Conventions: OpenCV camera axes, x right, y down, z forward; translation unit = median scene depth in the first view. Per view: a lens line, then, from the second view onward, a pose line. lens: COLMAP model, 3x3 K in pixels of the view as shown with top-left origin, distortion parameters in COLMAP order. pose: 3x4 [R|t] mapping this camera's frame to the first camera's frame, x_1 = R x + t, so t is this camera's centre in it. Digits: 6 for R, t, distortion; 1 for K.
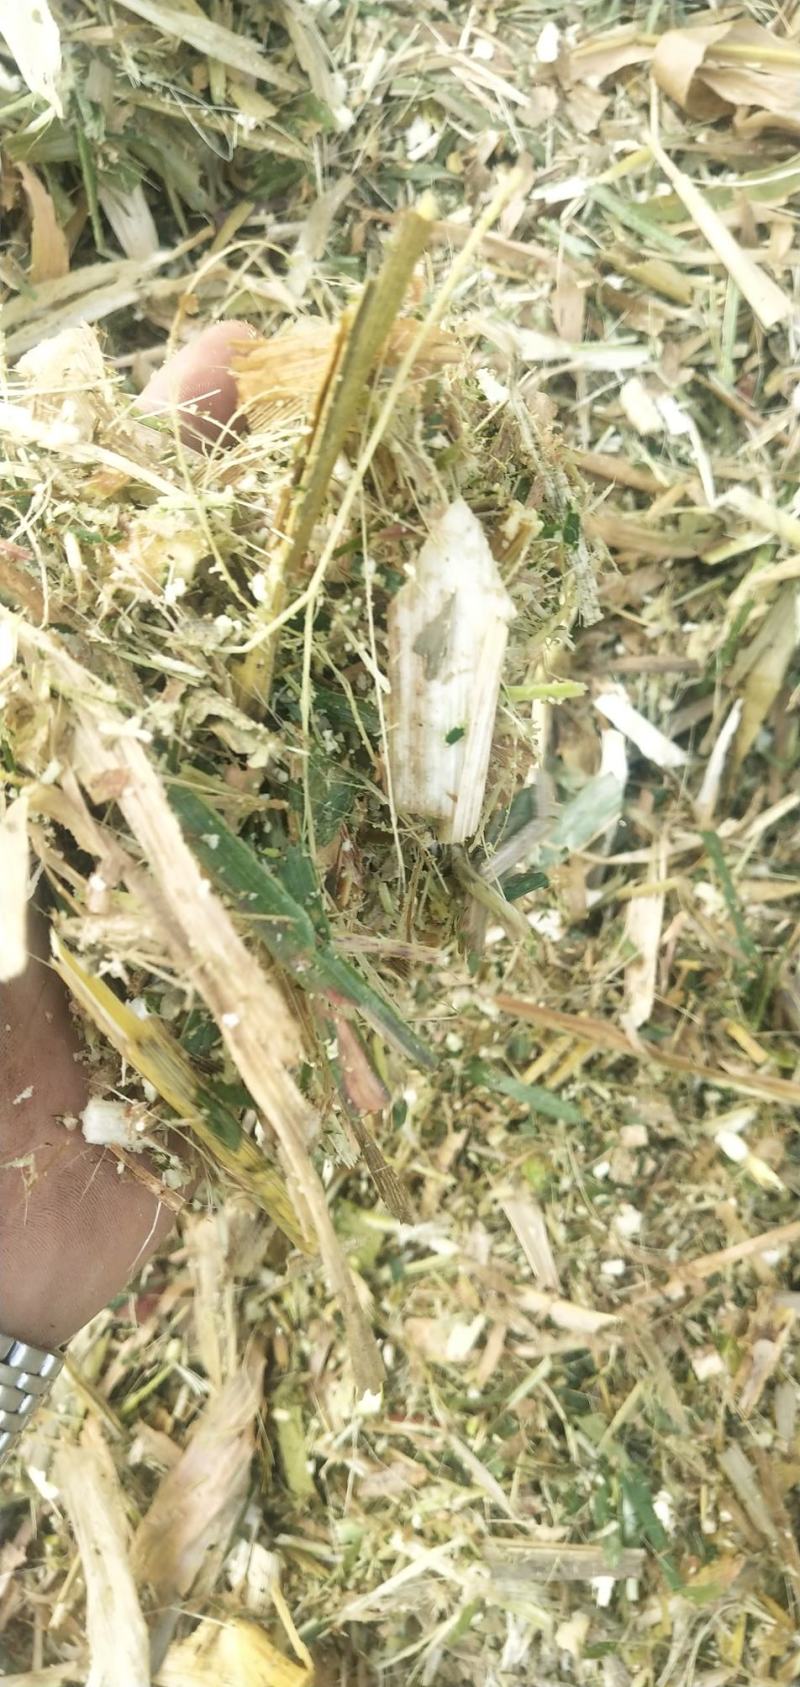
lens RADIAL K [[1440.1, 0, 400.0], [0, 1440.1, 843.5], [0, 0, 1]] dist [0.007037, 0.002079]
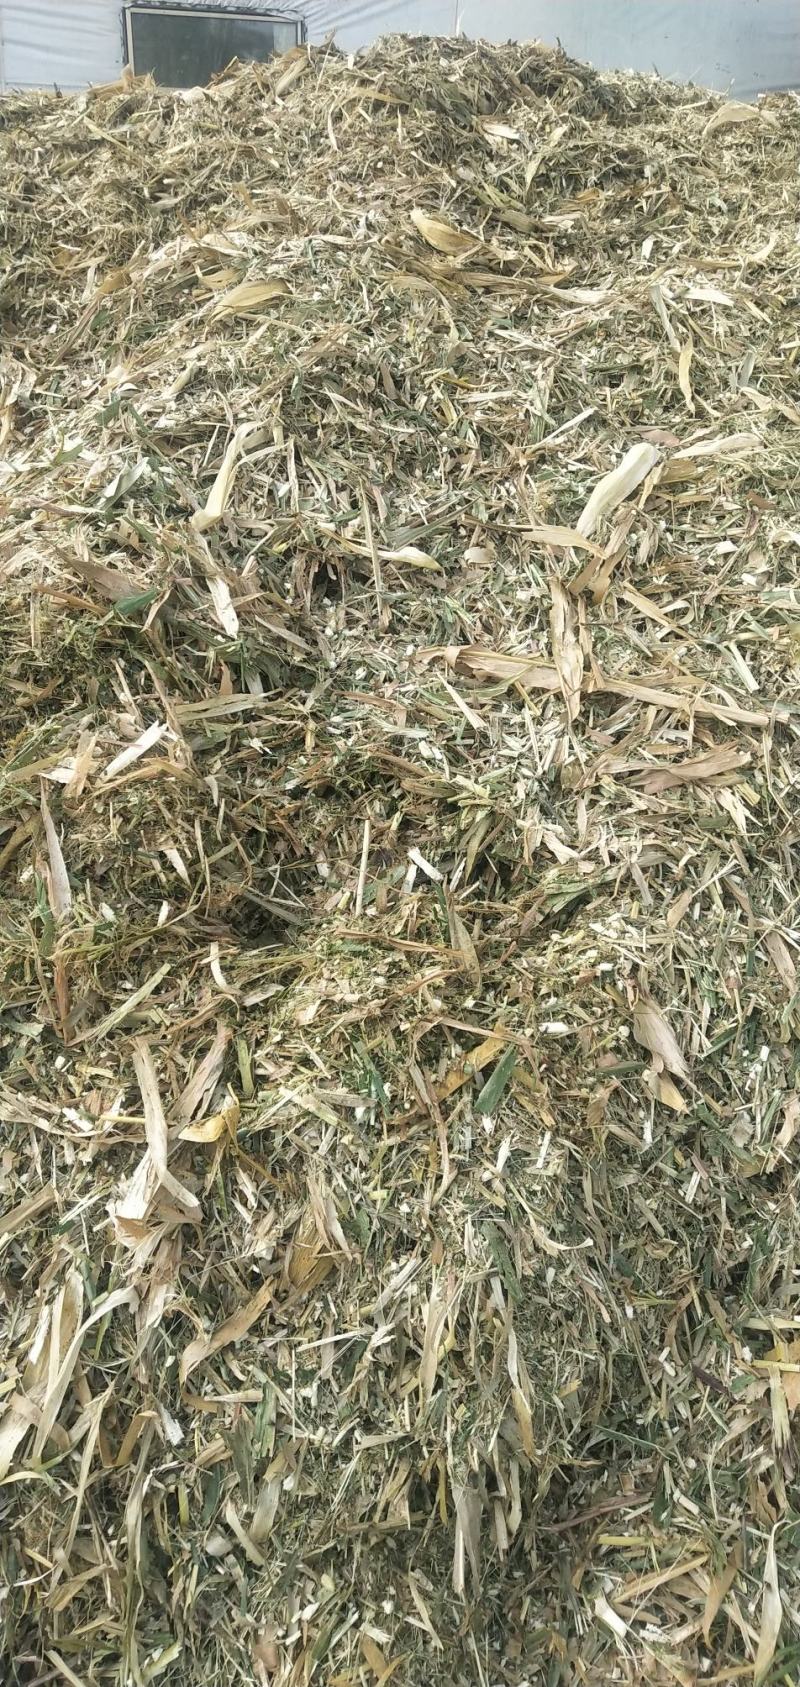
lens RADIAL K [[1440.1, 0, 400.0], [0, 1440.1, 843.5], [0, 0, 1]] dist [0.007037, 0.002079]
pose [[0.992461, 0.036425, -0.117023, 0.444826], [-0.089939, 0.865084, -0.493499, 1.221794], [0.083259, 0.500303, 0.861838, -1.304866]]
